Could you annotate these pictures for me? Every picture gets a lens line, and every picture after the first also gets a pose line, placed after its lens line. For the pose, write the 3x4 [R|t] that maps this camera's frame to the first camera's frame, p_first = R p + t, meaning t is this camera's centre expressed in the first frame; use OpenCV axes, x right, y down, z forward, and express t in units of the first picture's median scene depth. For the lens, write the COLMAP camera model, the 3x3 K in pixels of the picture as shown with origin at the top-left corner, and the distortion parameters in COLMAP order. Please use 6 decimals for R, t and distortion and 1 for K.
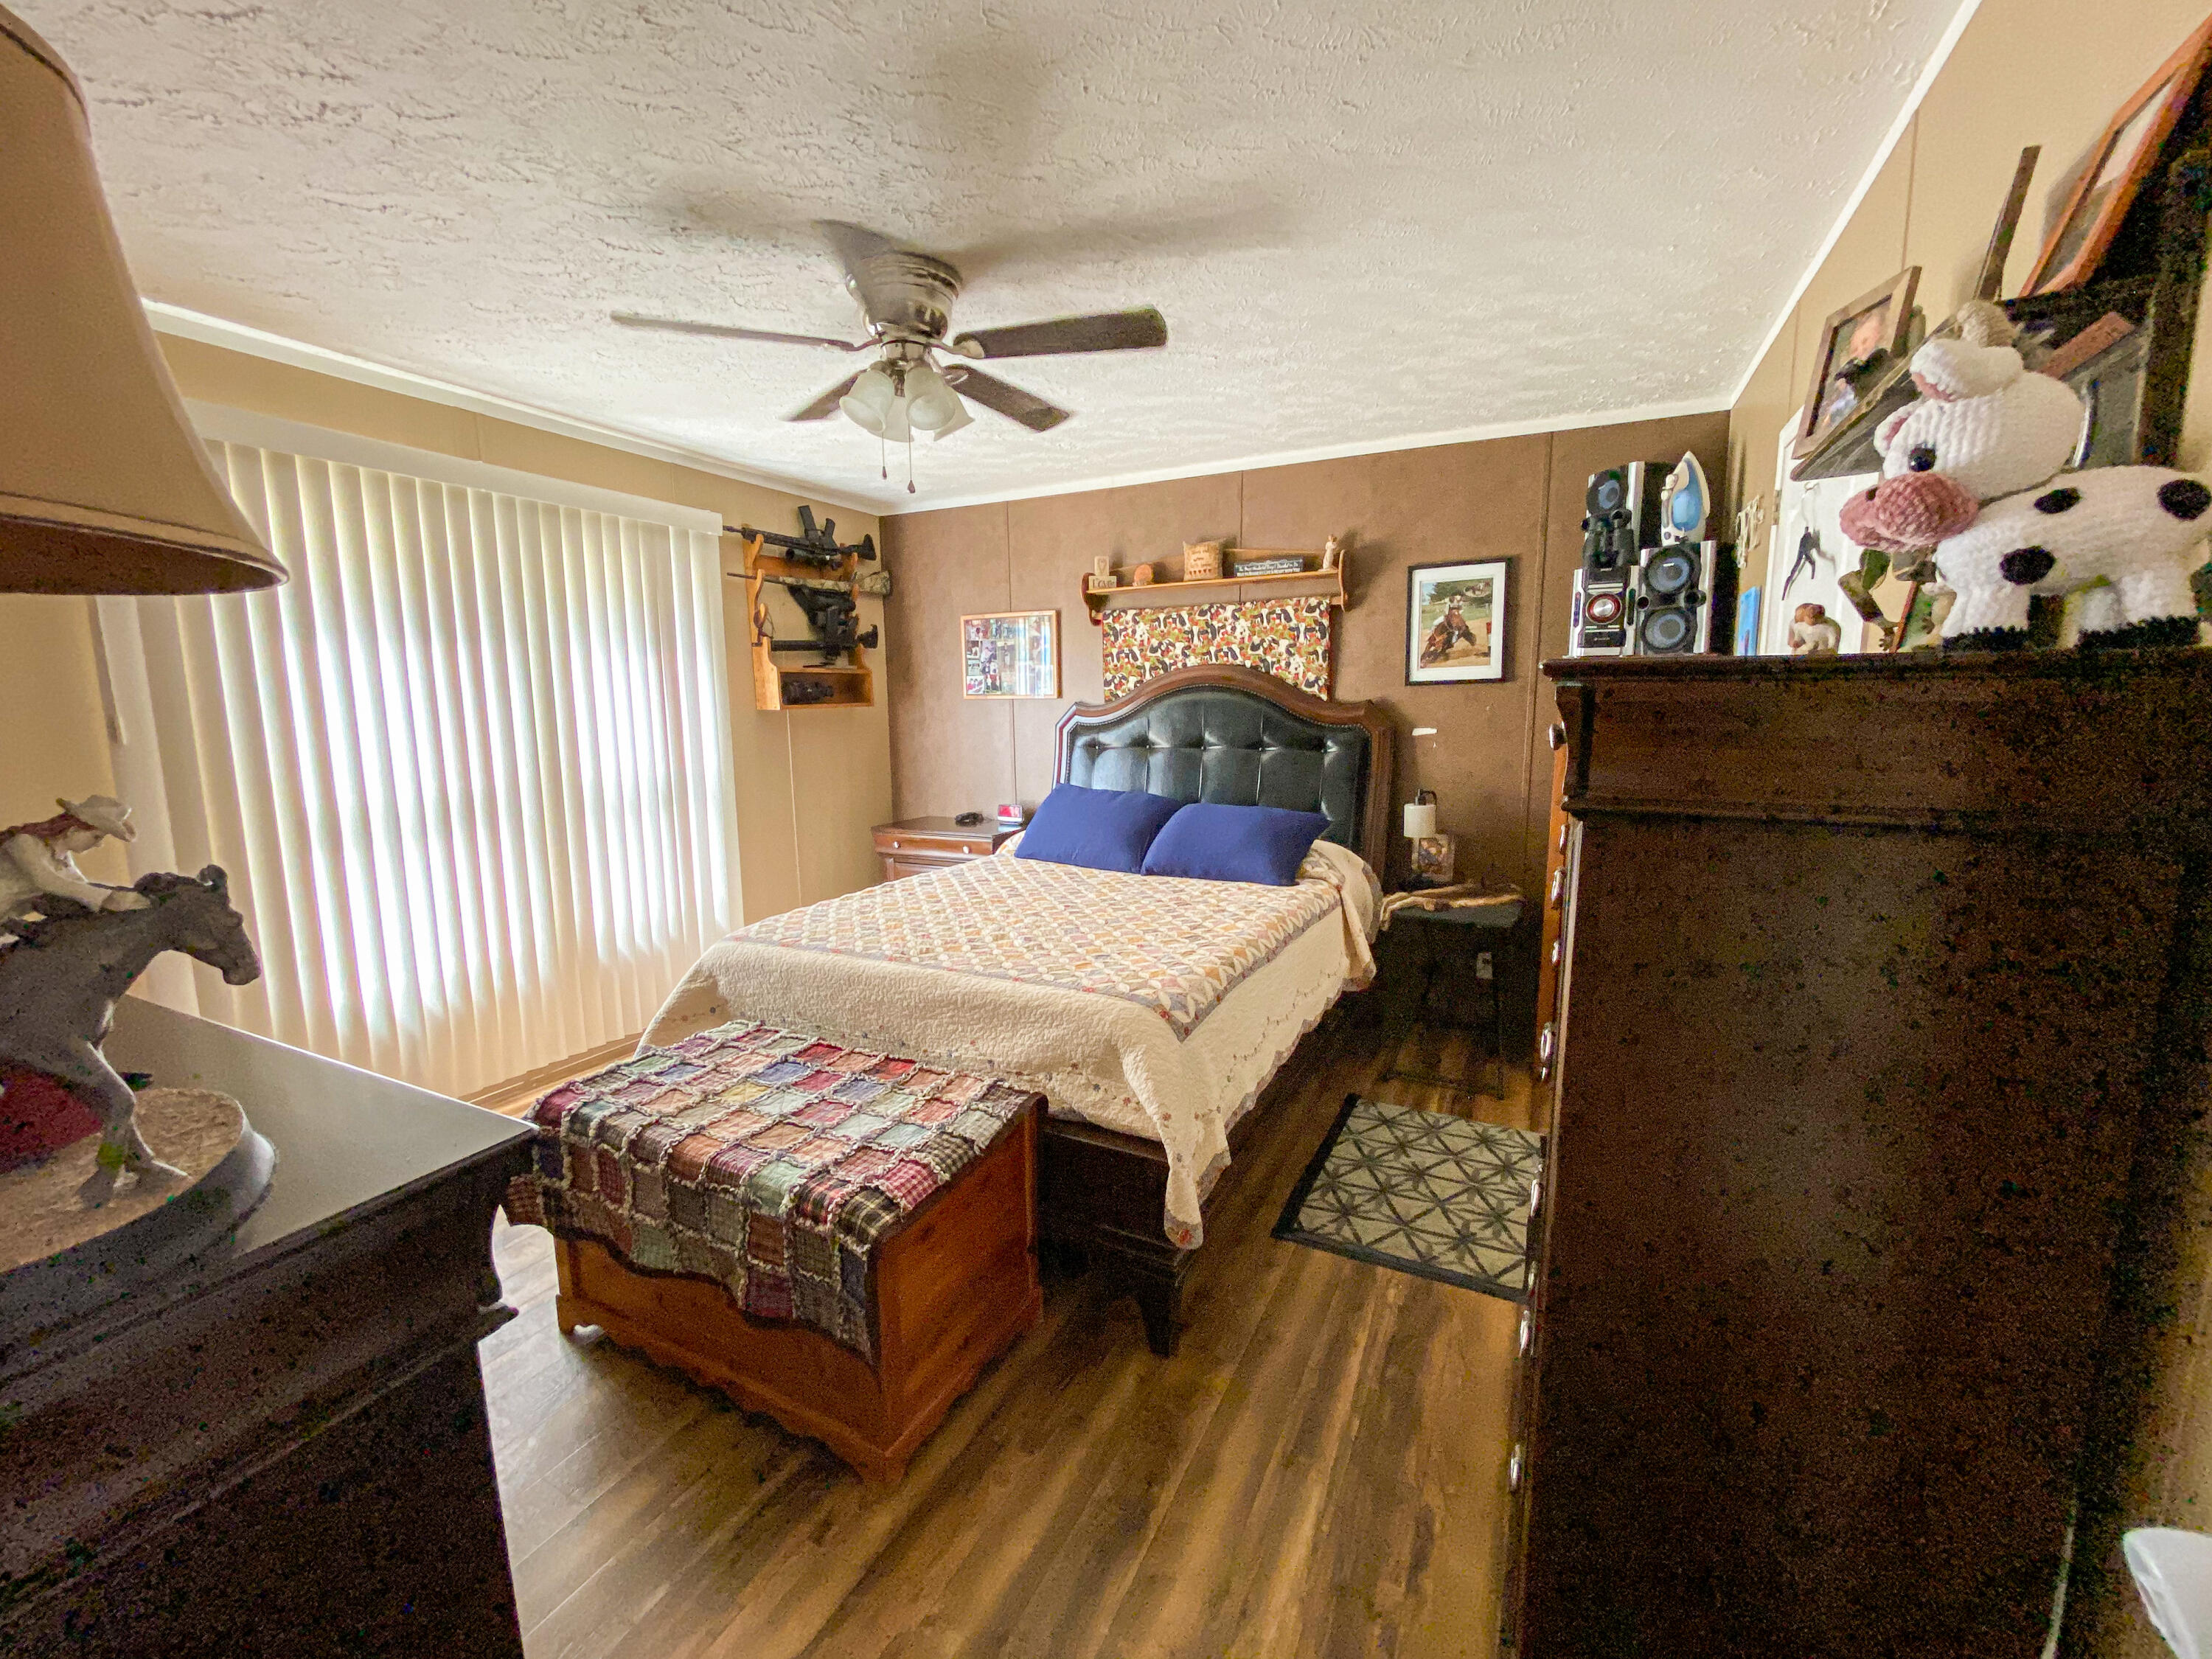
lens RADIAL K [[895.8, 0, 1106.0], [0, 895.8, 829.5], [0, 0, 1]] dist [0.022011, -0.000114]
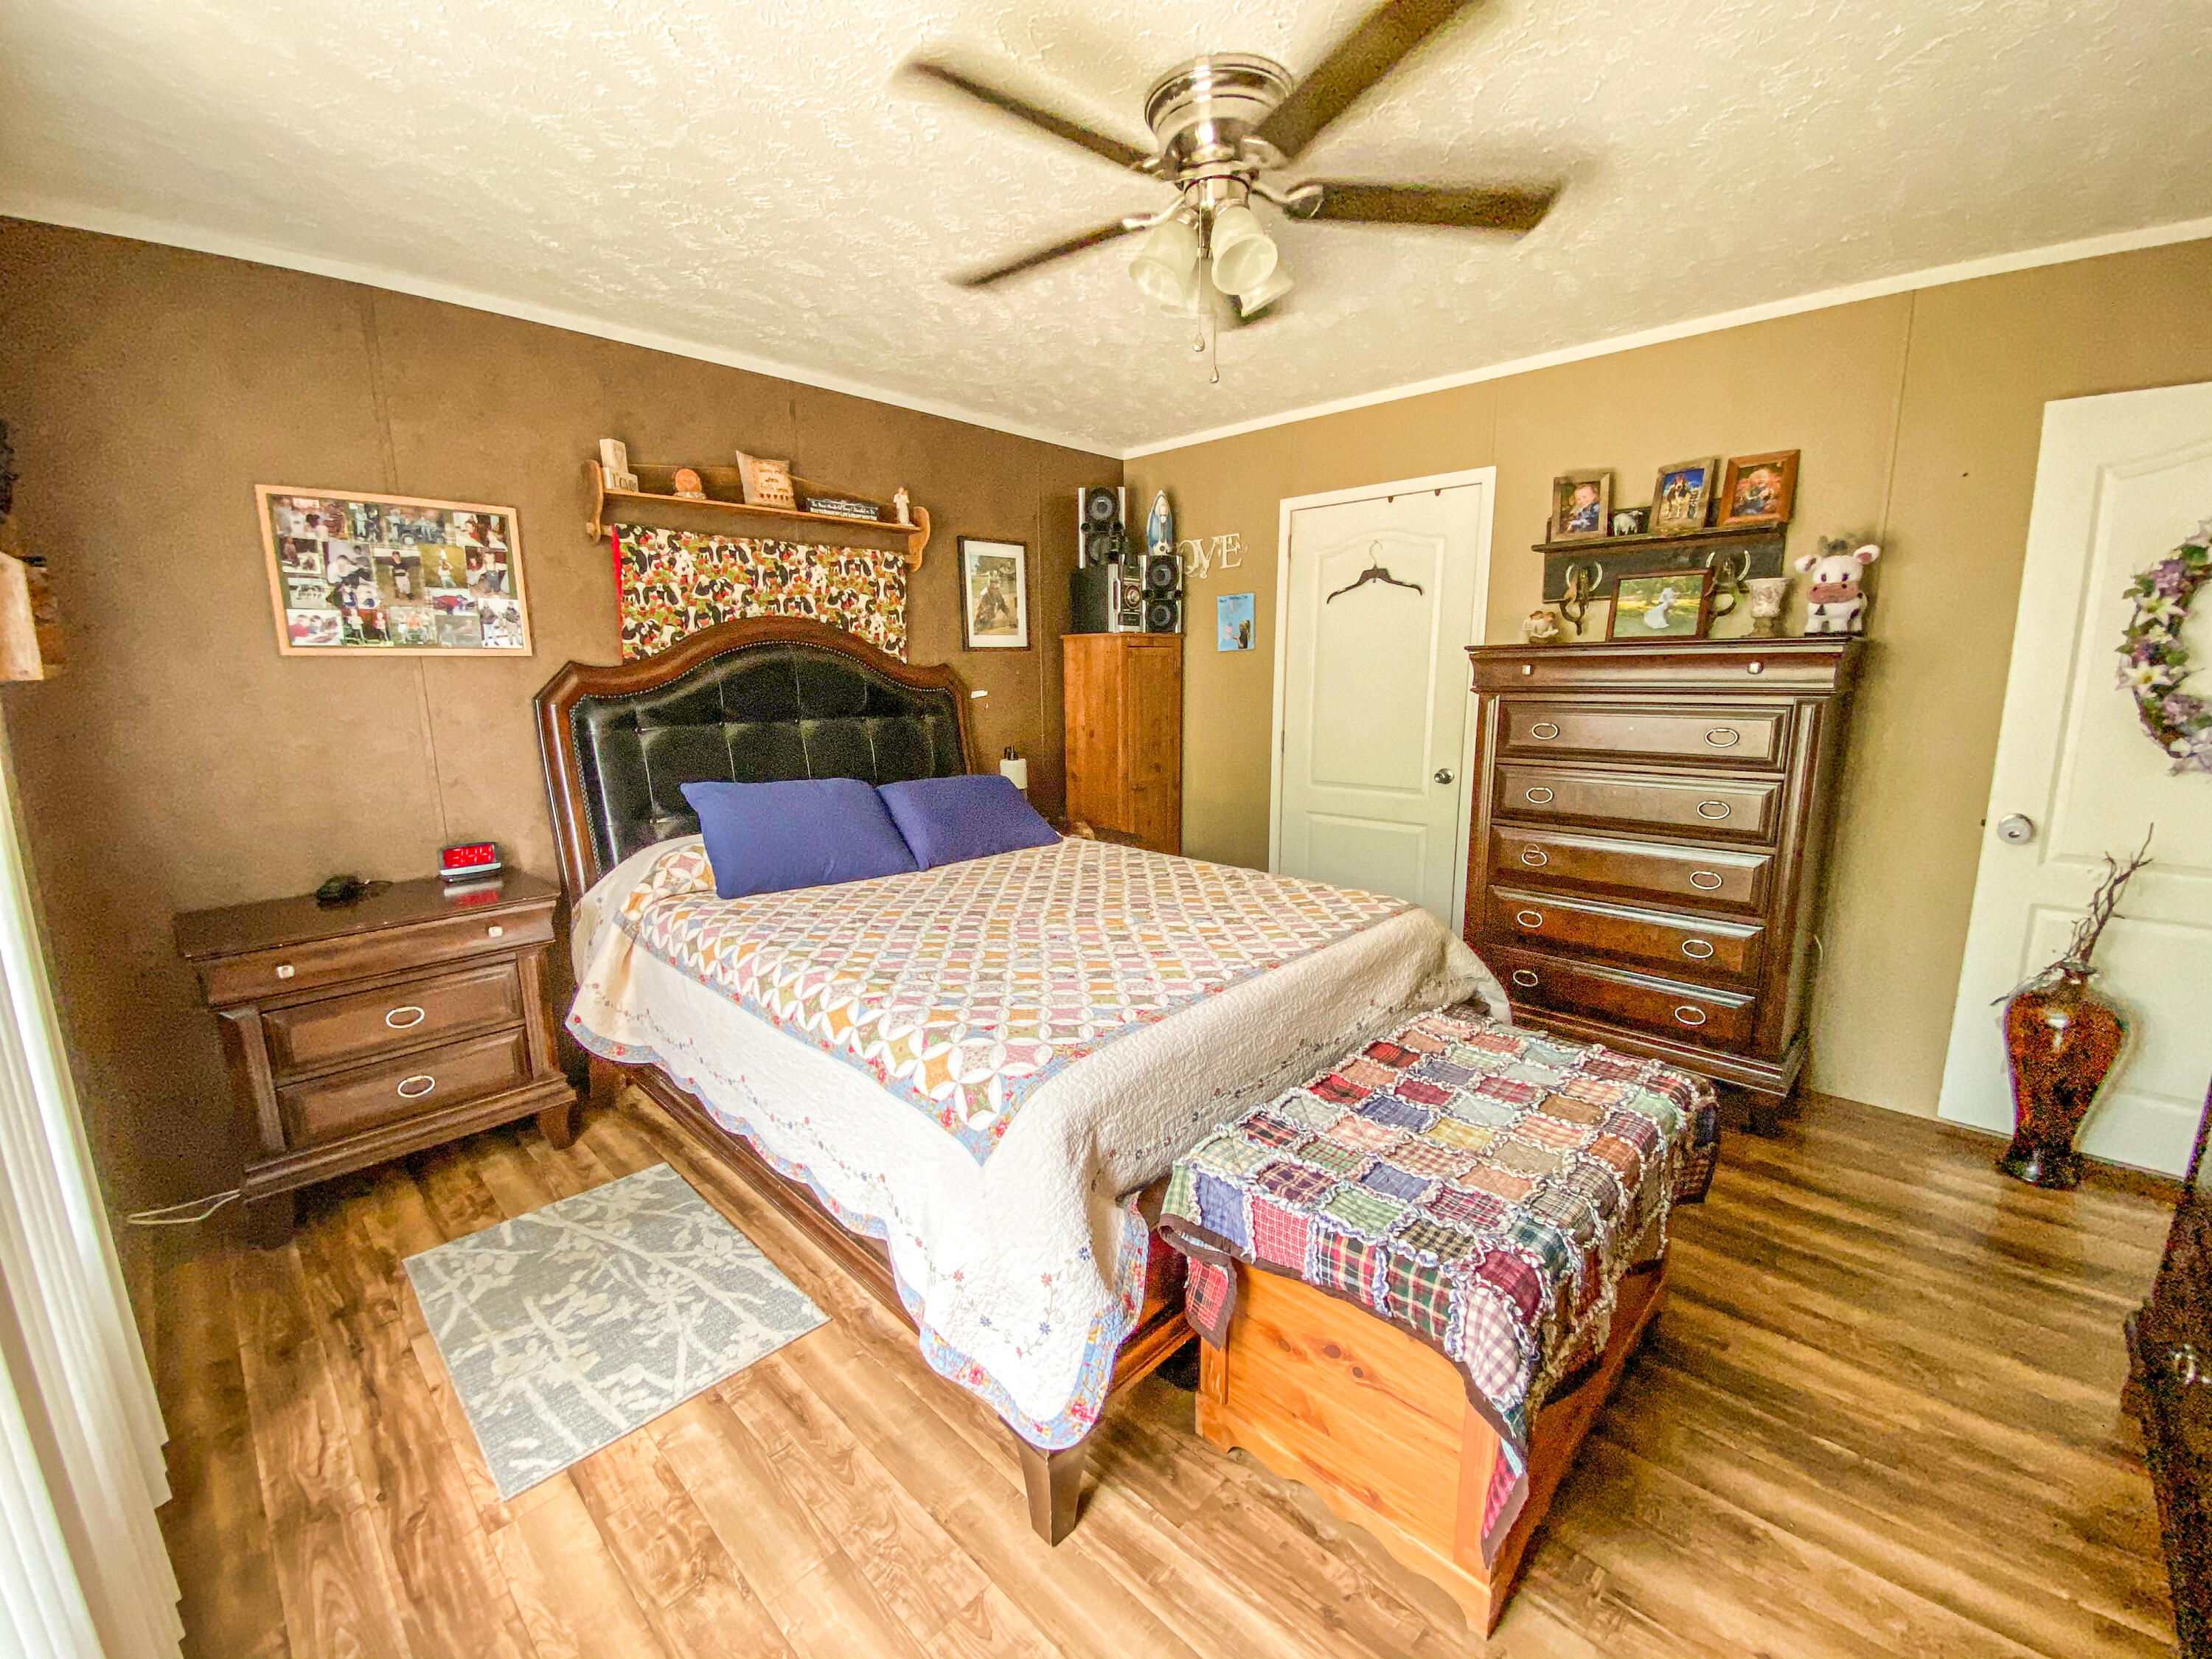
lens RADIAL K [[879.3, 0, 1106.3], [0, 879.3, 829.9], [0, 0, 1]] dist [-0.000791, -0.024297]
pose [[0.286921, -0.158168, 0.944807, -0.586633], [0.141336, 0.982471, 0.121552, -0.052858], [-0.947471, 0.098659, 0.304246, 0.520943]]
